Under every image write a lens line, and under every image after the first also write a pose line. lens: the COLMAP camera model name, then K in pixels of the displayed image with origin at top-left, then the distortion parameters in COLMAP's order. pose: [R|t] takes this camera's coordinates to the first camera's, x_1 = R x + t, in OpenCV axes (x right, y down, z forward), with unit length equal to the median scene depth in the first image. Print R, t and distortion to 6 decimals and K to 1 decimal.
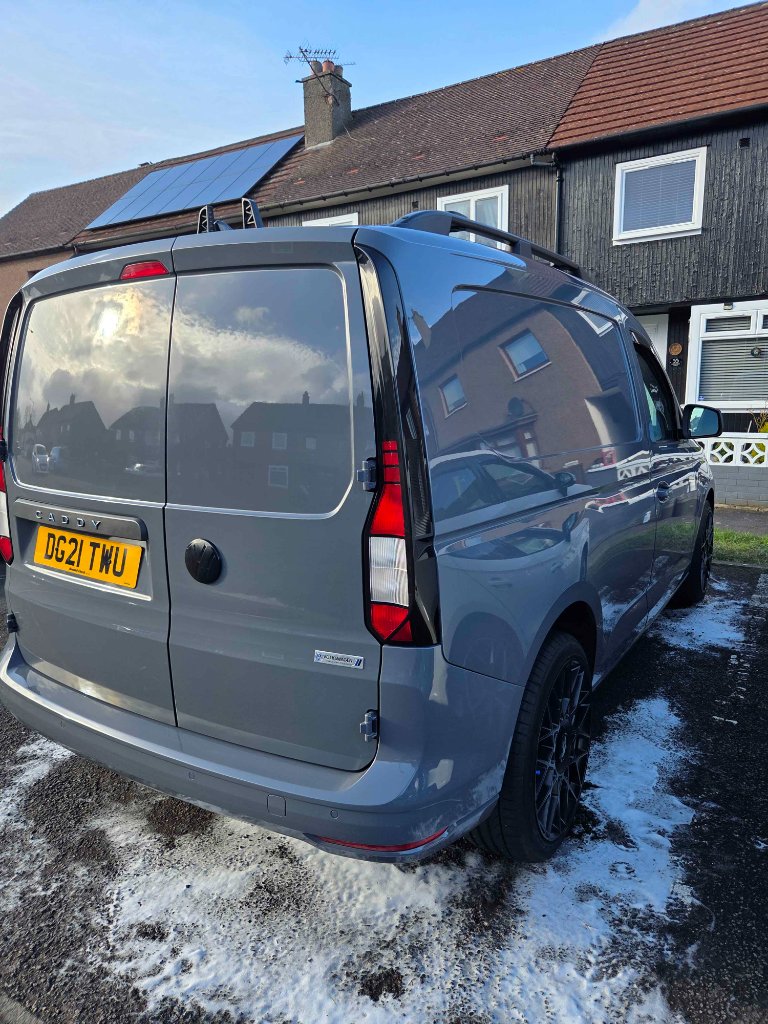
lens RADIAL K [[674.3, 0, 384.2], [0, 674.3, 529.0], [0, 0, 1]] dist [0.042115, -0.039695]
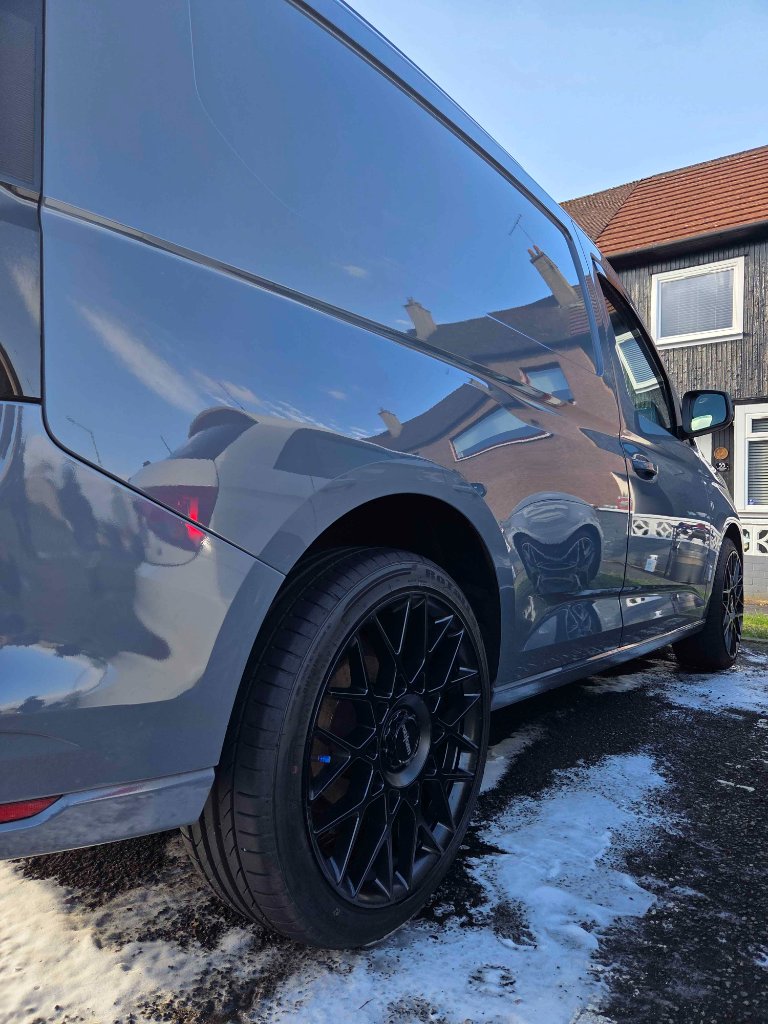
lens RADIAL K [[674.3, 0, 384.2], [0, 674.3, 529.0], [0, 0, 1]] dist [0.042115, -0.039695]
pose [[0.995834, 0.035467, -0.084008, 0.242393], [-0.050783, 0.980880, -0.187869, 0.209010], [0.075738, 0.191353, 0.978595, 0.322758]]
